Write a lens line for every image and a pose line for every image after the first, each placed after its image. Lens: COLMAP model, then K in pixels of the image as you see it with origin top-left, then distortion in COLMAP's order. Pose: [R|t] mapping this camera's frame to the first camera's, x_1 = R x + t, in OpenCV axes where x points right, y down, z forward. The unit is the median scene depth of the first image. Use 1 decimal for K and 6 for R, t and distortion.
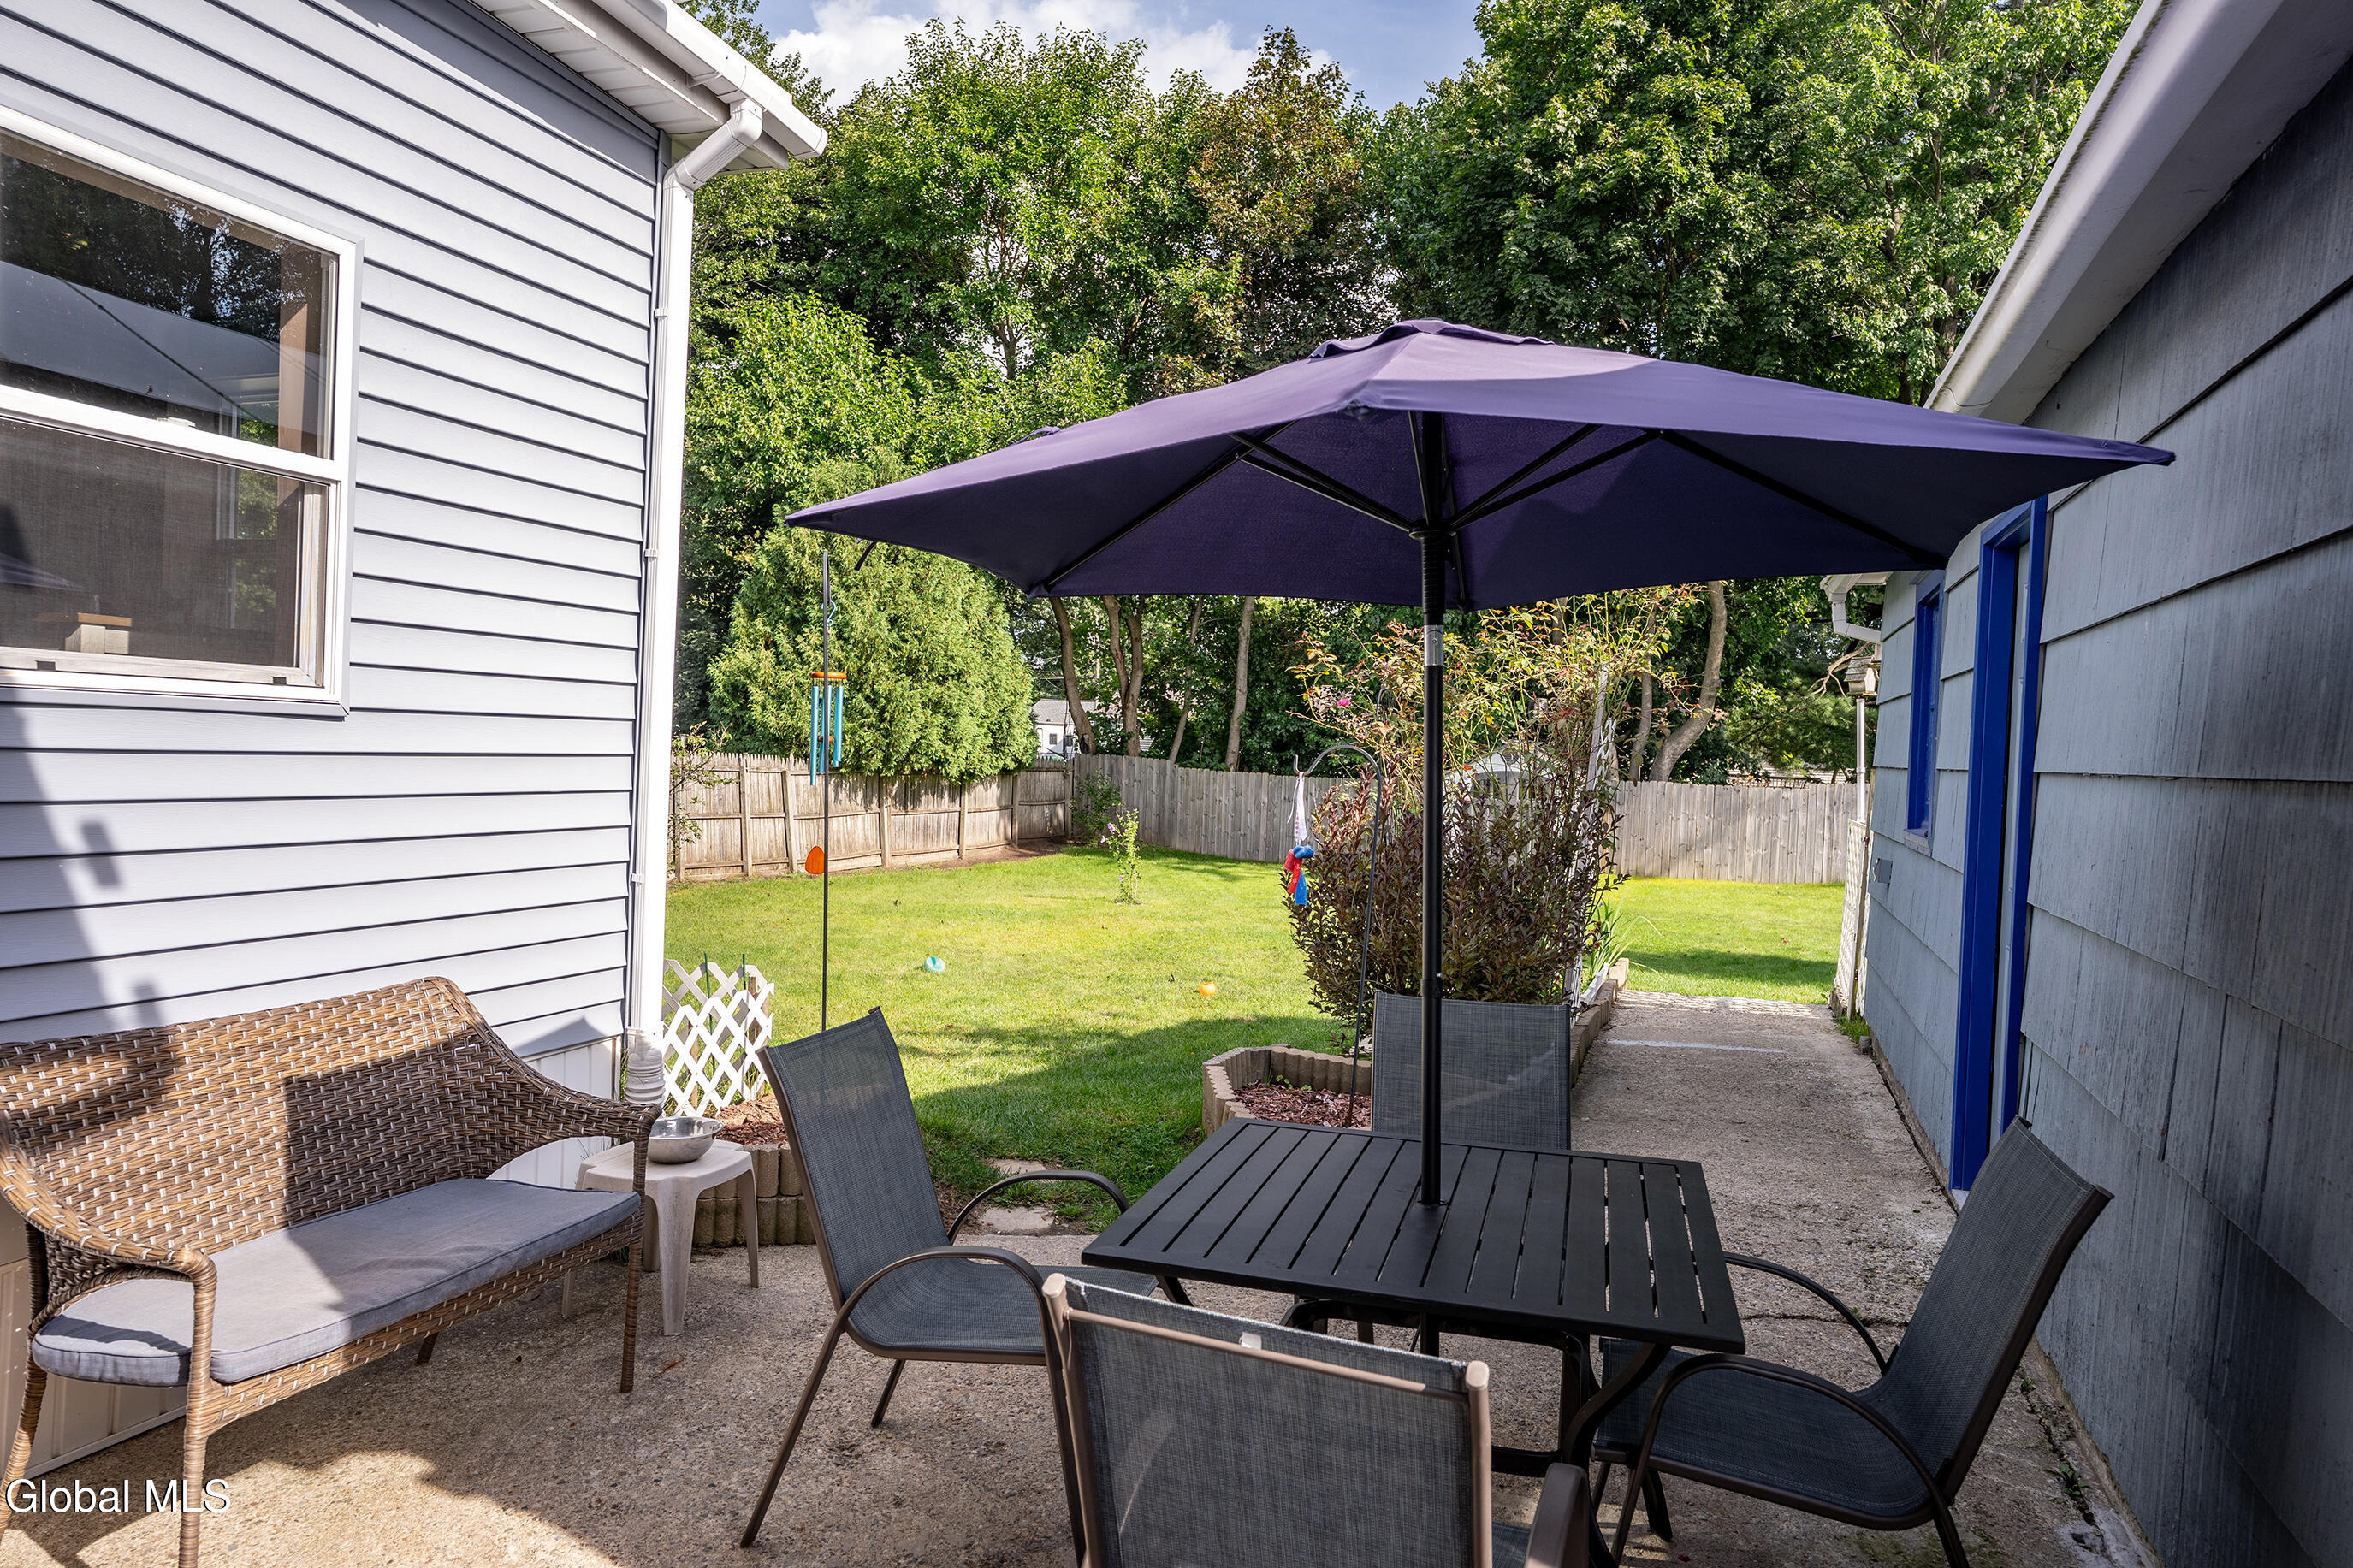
lens RADIAL K [[1580.4, 0, 1191.7], [0, 1580.4, 768.7], [0, 0, 1]] dist [0.017148, -0.003303]
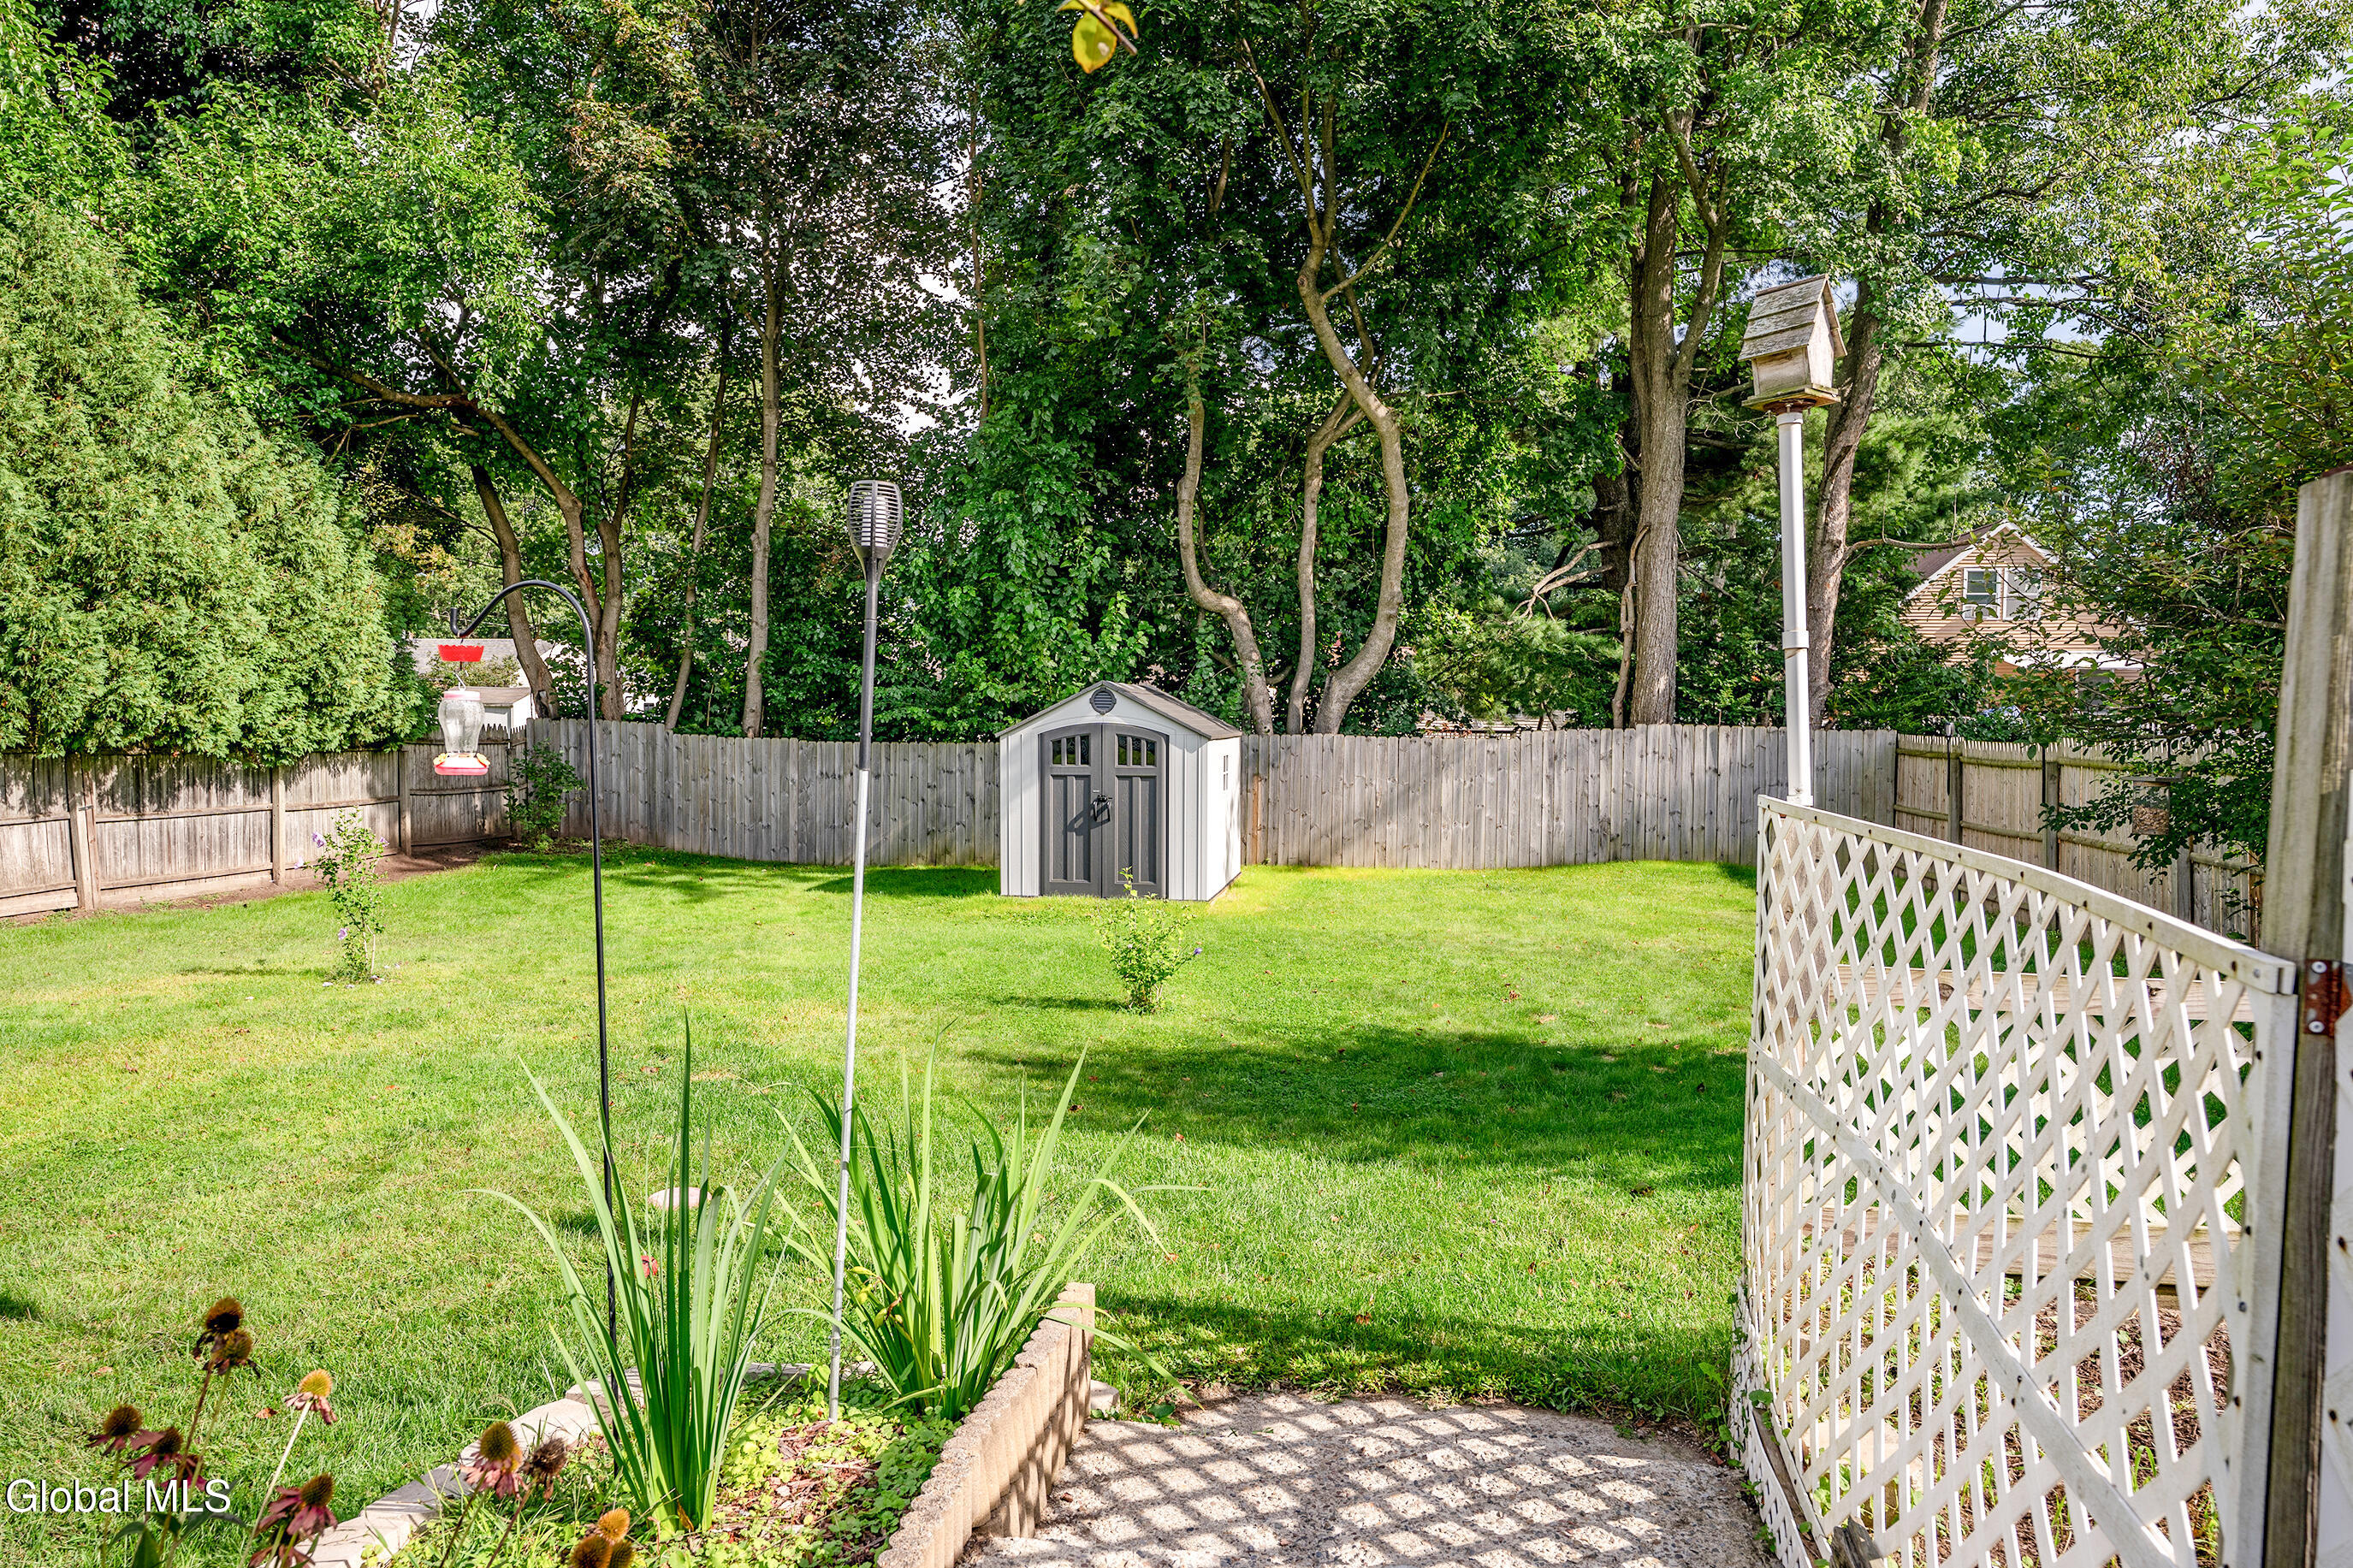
lens RADIAL K [[1580.4, 0, 1168.9], [0, 1580.4, 806.1], [0, 0, 1]] dist [0.017148, -0.003303]
pose [[0.985206, -0.036088, 0.167533, 0.107806], [0.028903, 0.998563, 0.045131, 0.007107], [-0.168921, -0.039621, 0.984833, 0.313575]]
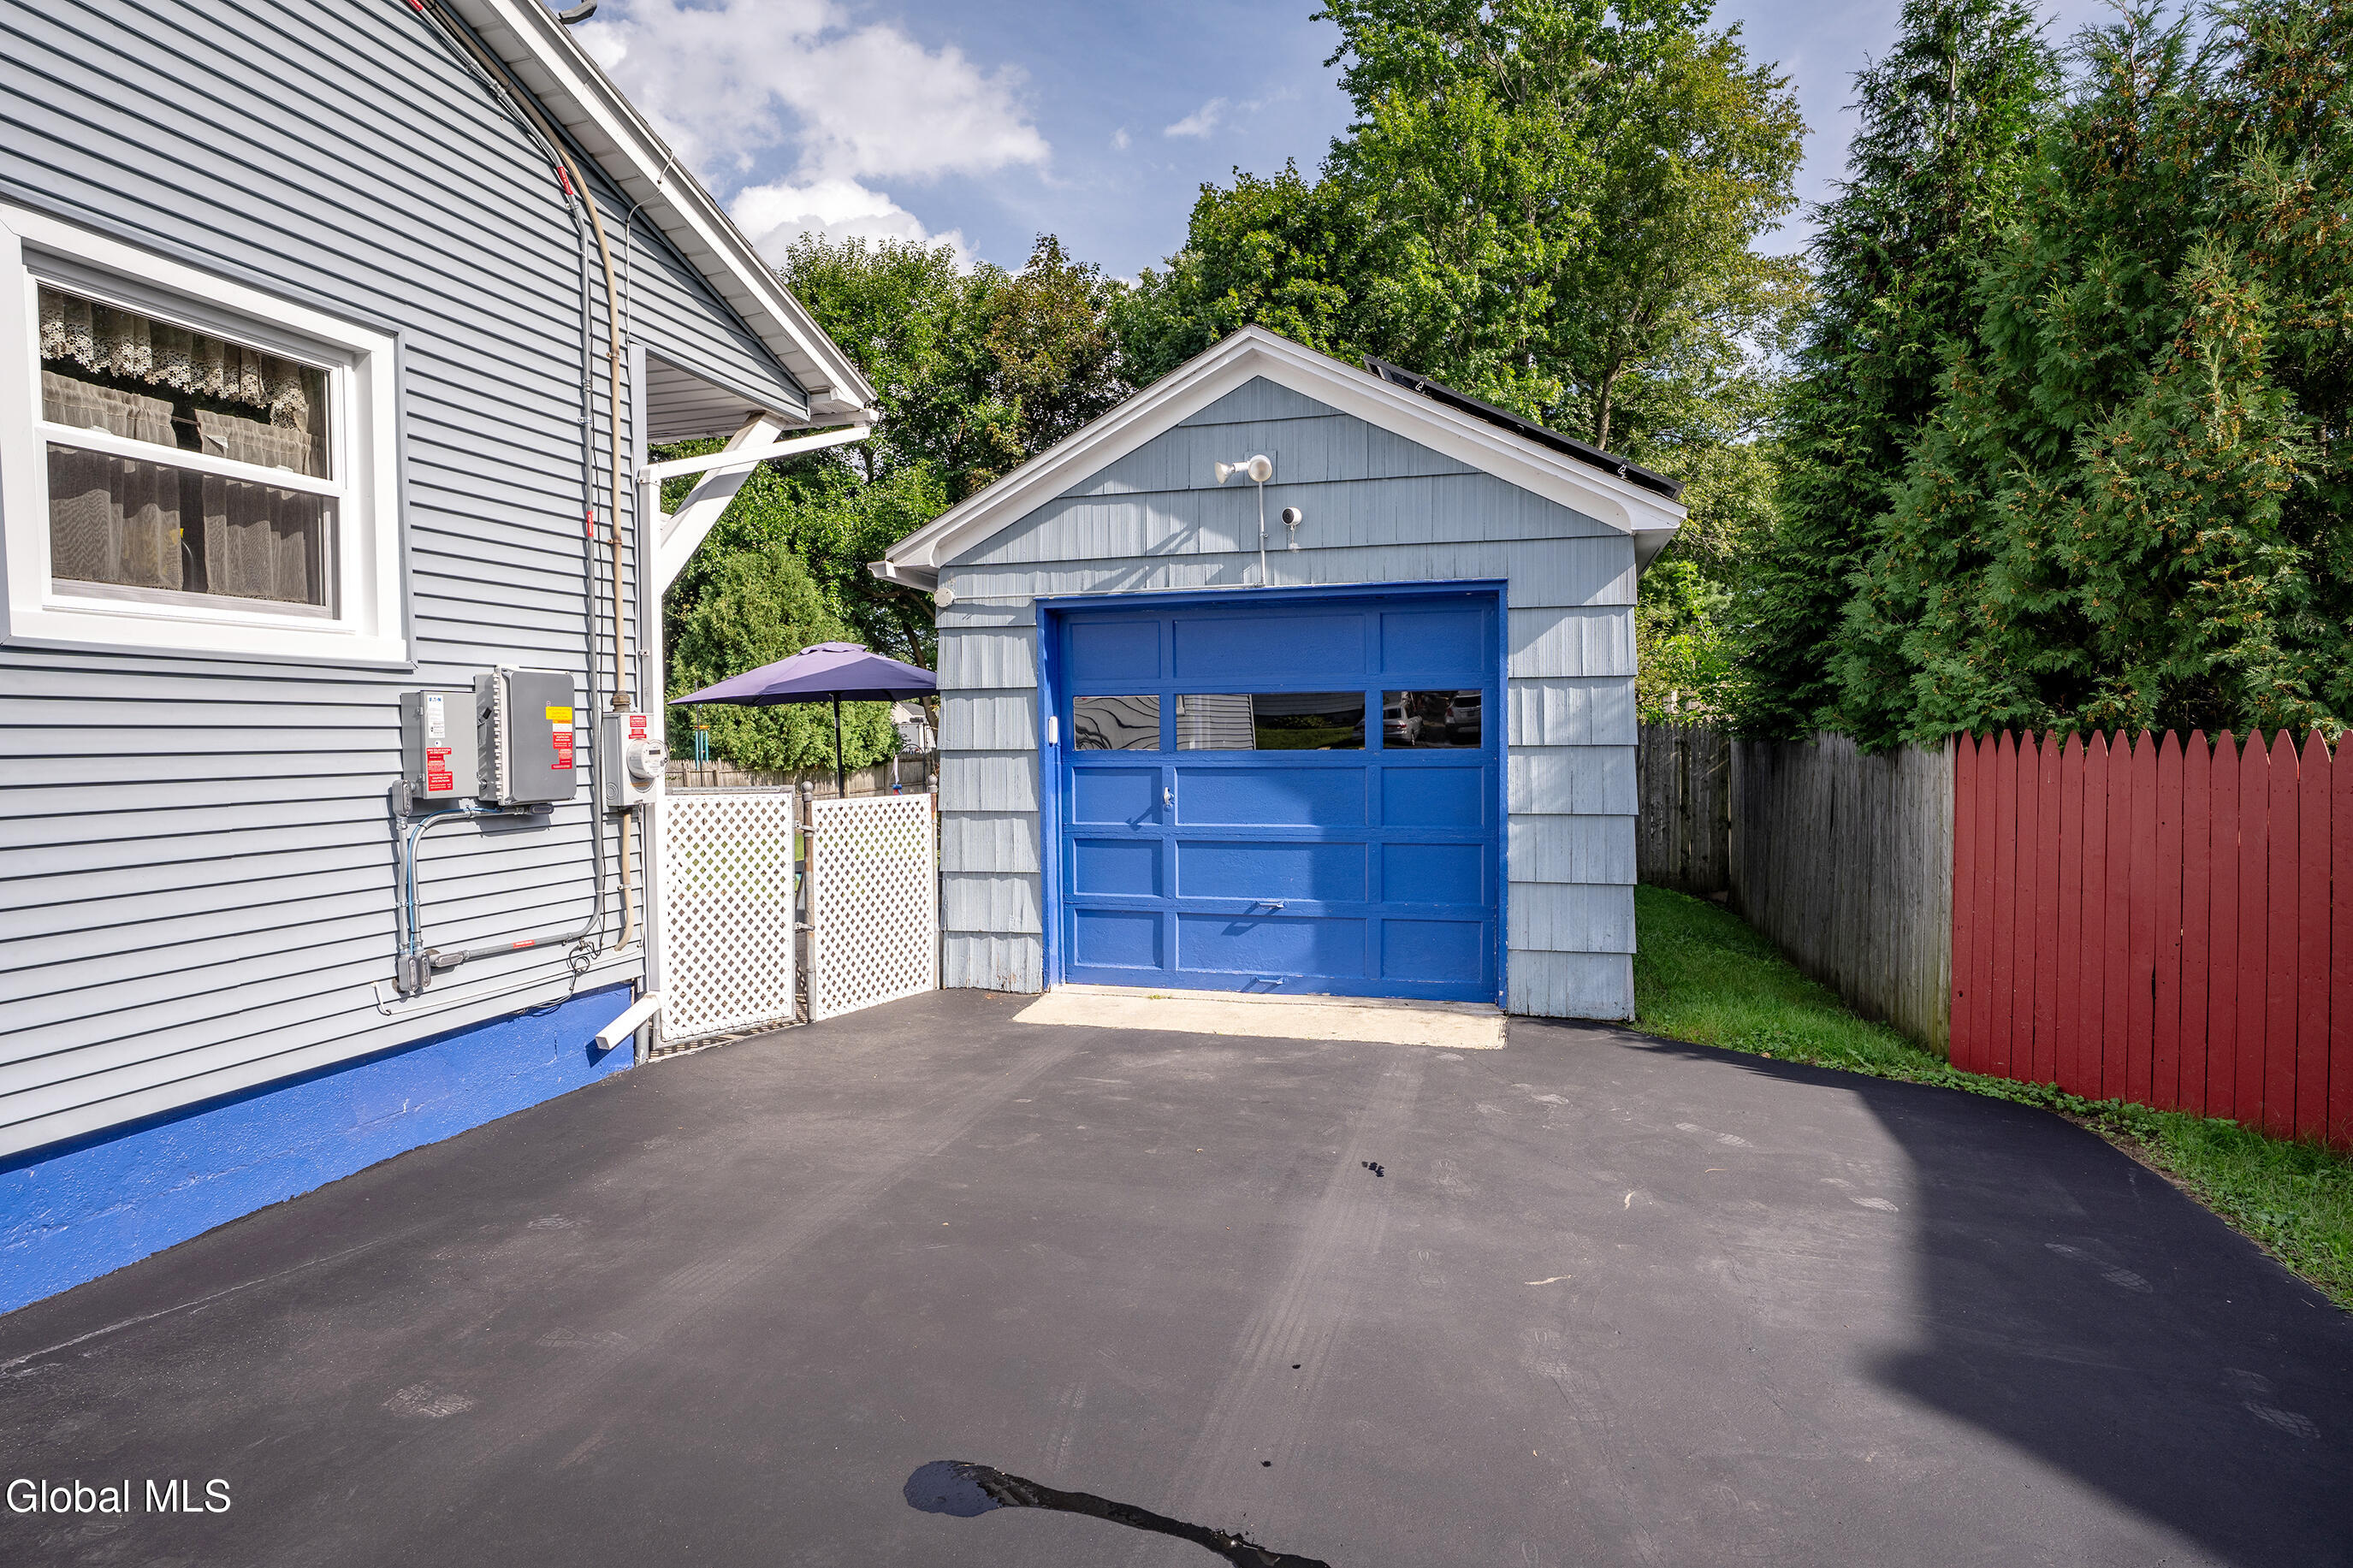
lens RADIAL K [[1262.3, 0, 1173.8], [0, 1262.3, 774.2], [0, 0, 1]] dist [-0.083205, -0.000389]
pose [[0.994499, -0.051714, 0.091093, 0.049748], [0.050159, 0.998555, 0.019279, 0.003140], [-0.091958, -0.014604, 0.995656, -0.160518]]
